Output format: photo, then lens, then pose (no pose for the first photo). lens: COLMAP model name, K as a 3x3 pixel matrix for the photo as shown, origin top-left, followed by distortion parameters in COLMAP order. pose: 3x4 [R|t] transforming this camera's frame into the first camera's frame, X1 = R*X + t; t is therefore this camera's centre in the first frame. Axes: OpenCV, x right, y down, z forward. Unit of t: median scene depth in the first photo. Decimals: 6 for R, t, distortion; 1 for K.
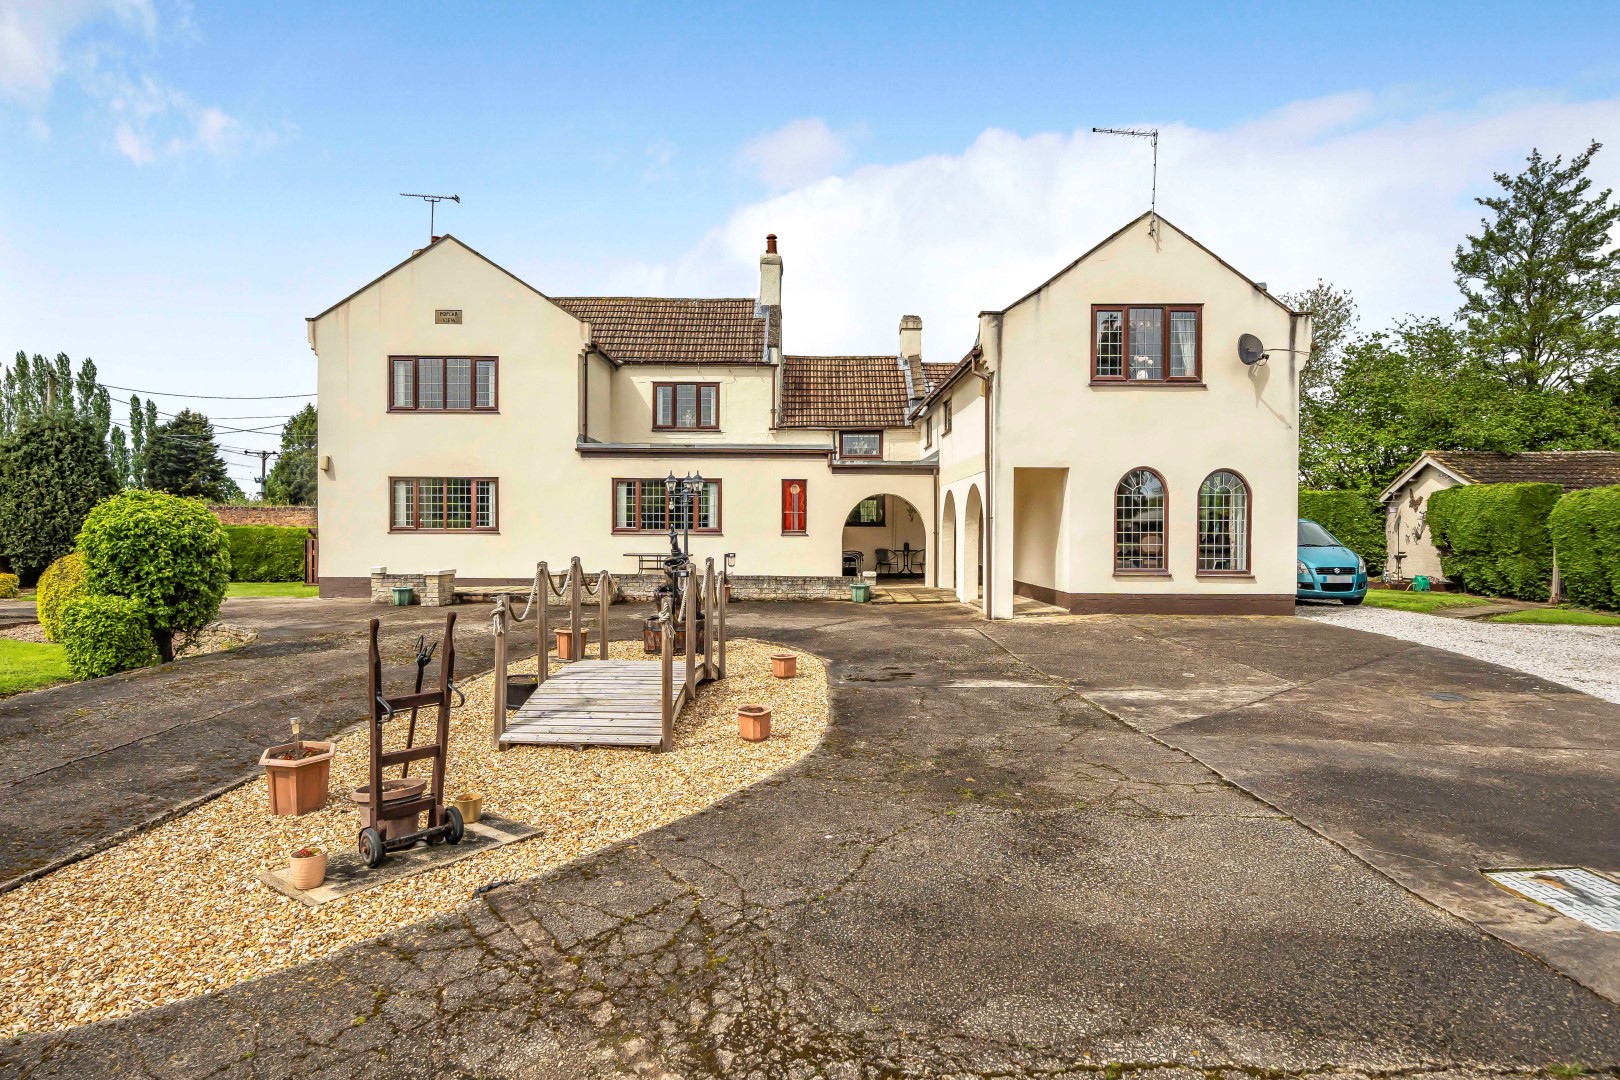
lens RADIAL K [[980.3, 0, 810.0], [0, 980.3, 540.0], [0, 0, 1]] dist [0.000880, -0.000841]
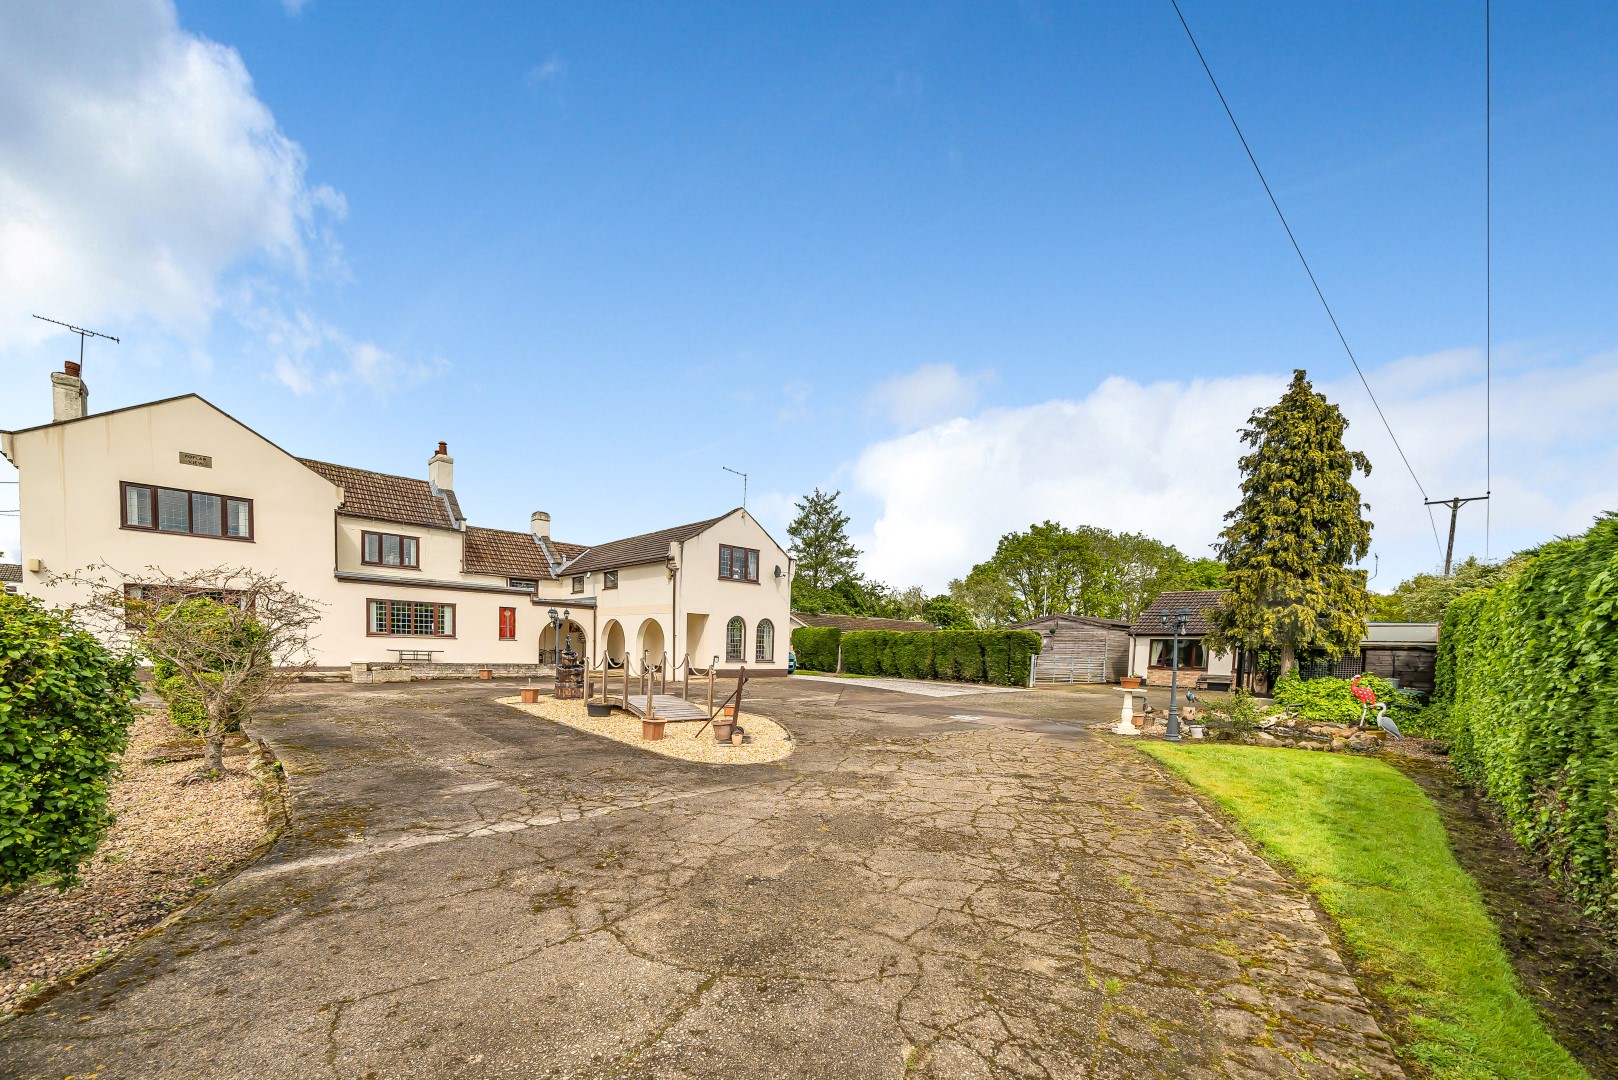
lens RADIAL K [[601.6, 0, 809.7], [0, 601.6, 690.8], [0, 0, 1]] dist [-0.000573, -0.000020]
pose [[0.737199, -0.033156, 0.674861, -0.341963], [-0.017335, 0.997538, 0.067946, 0.003081], [-0.675453, -0.061789, 0.734810, -0.131544]]
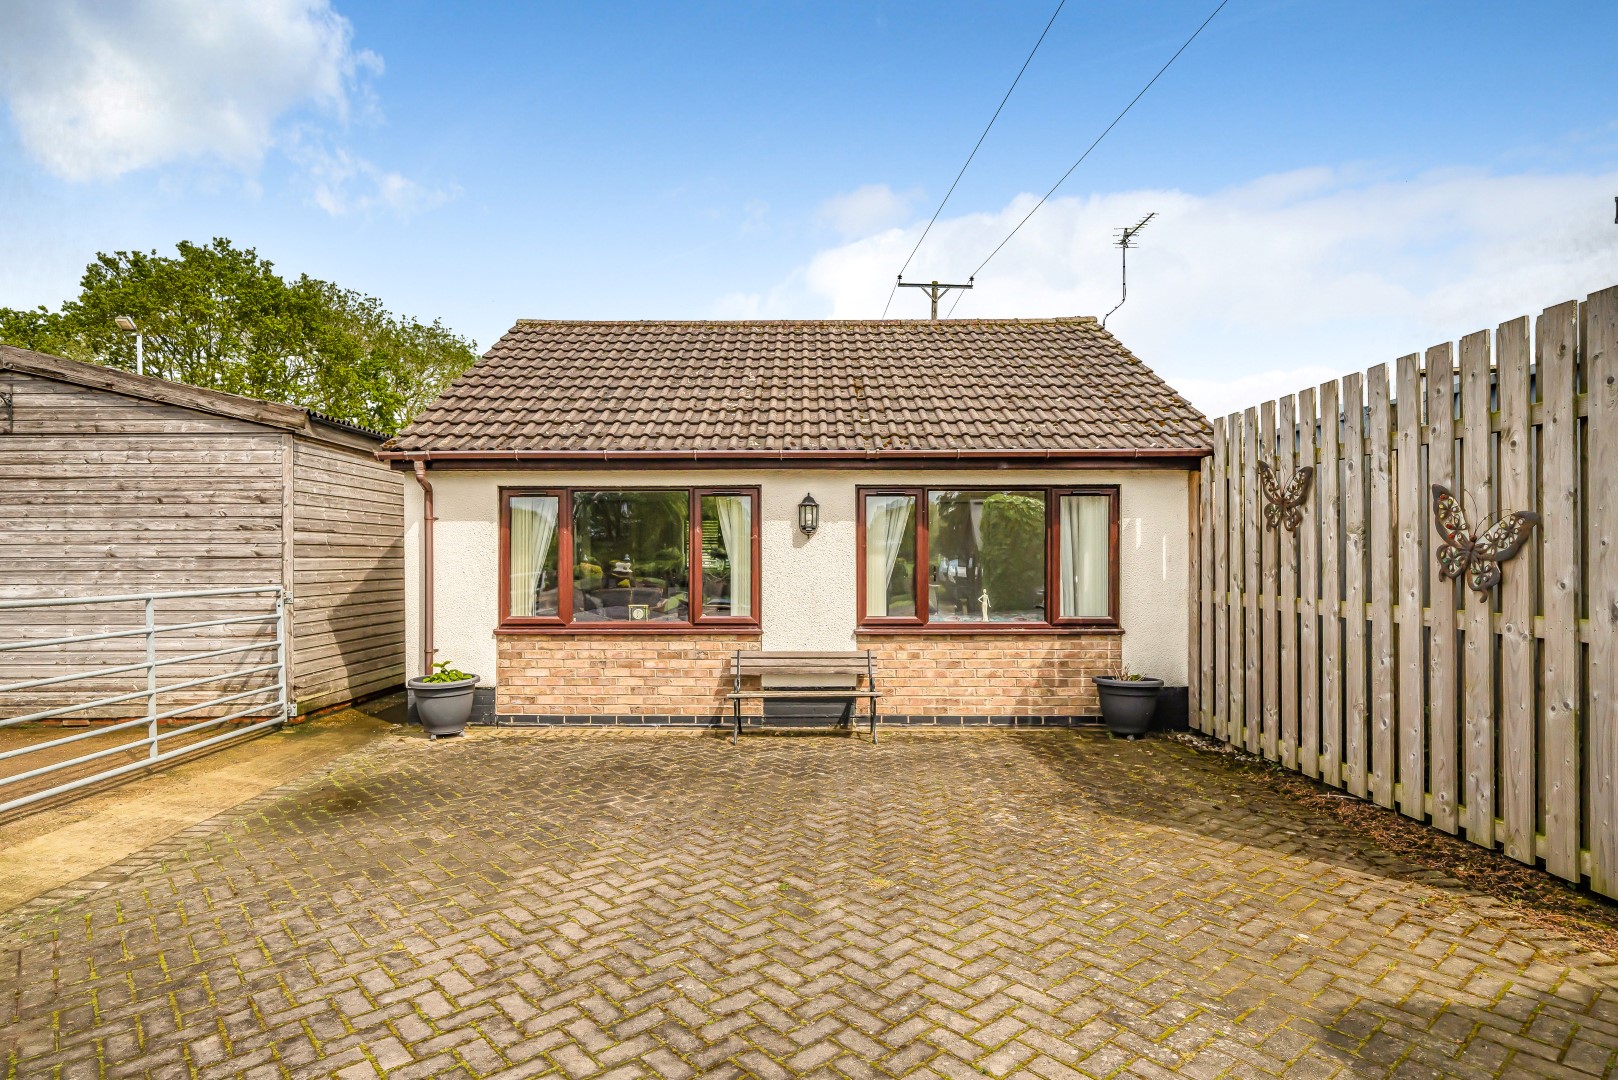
lens RADIAL K [[979.1, 0, 809.0], [0, 979.1, 540.0], [0, 0, 1]] dist [0.000880, -0.000841]
pose [[-0.029816, 0.012662, 0.999475, 0.570064], [0.002755, 0.999917, -0.012585, -0.002791], [-0.999552, 0.002378, -0.029849, 0.183267]]
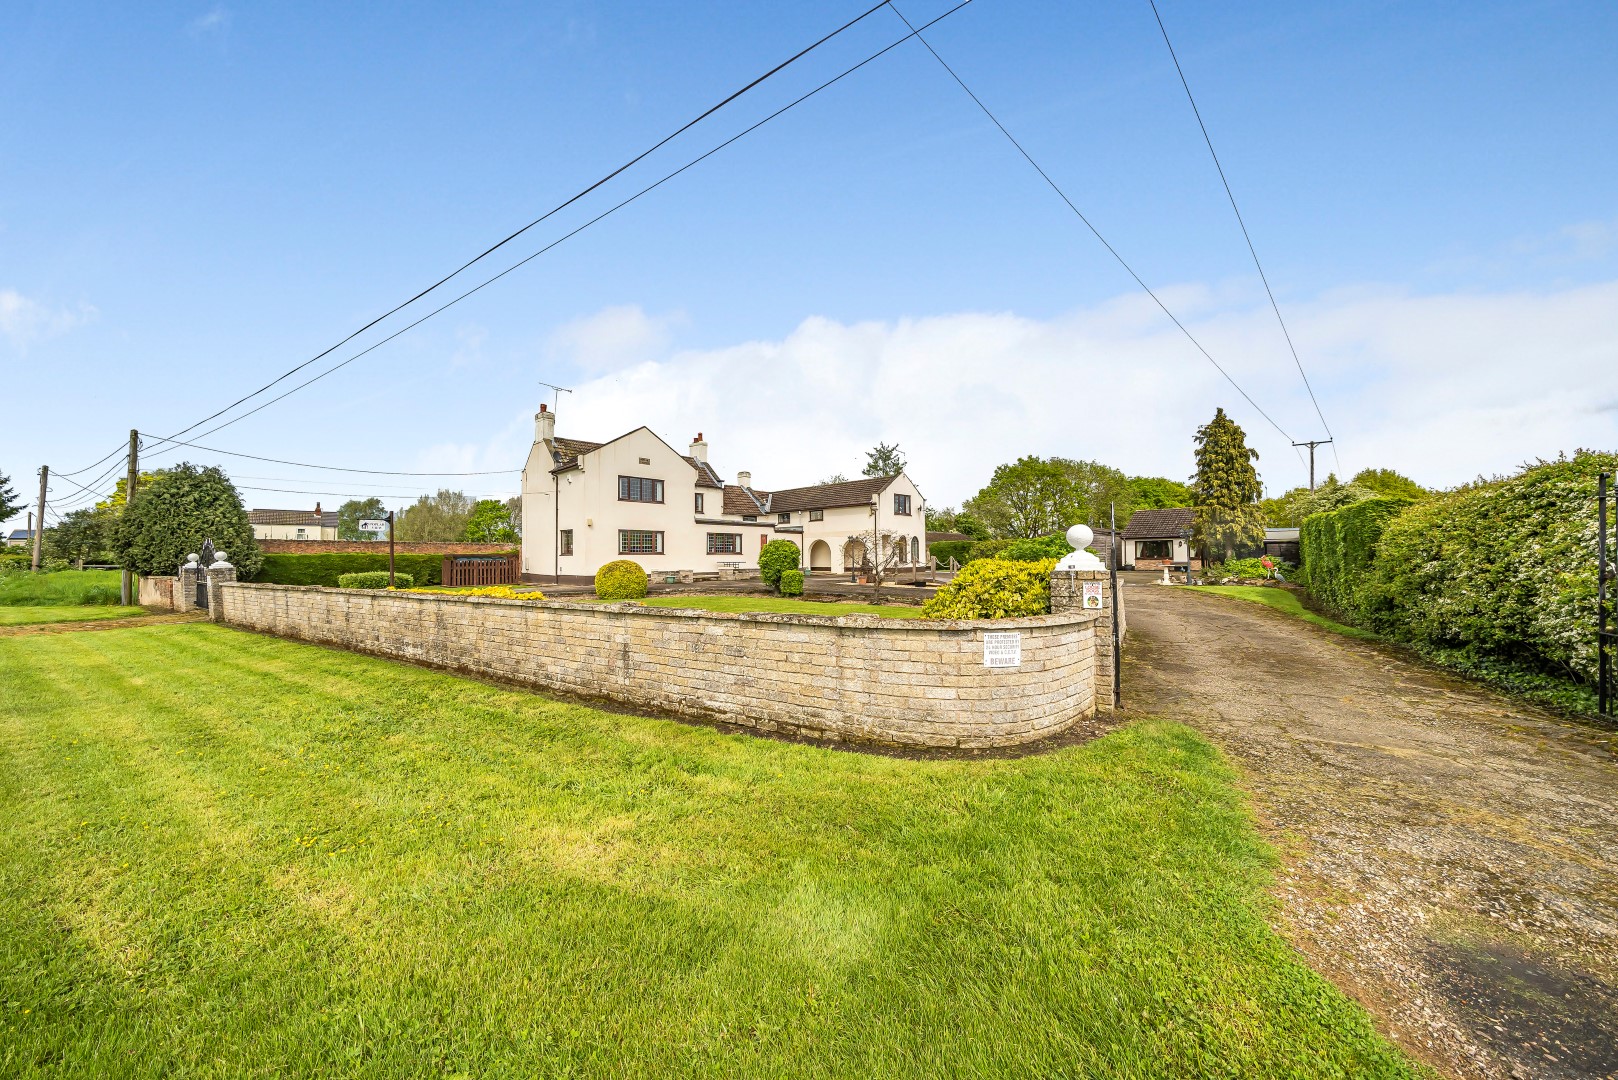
lens RADIAL K [[578.3, 0, 781.1], [0, 578.3, 544.8], [0, 0, 1]] dist [-0.000137, -0.000001]
pose [[0.704462, 0.005782, 0.709718, -1.097246], [0.016339, 0.999570, -0.024362, 0.008367], [-0.709554, 0.028758, 0.704064, -0.194182]]
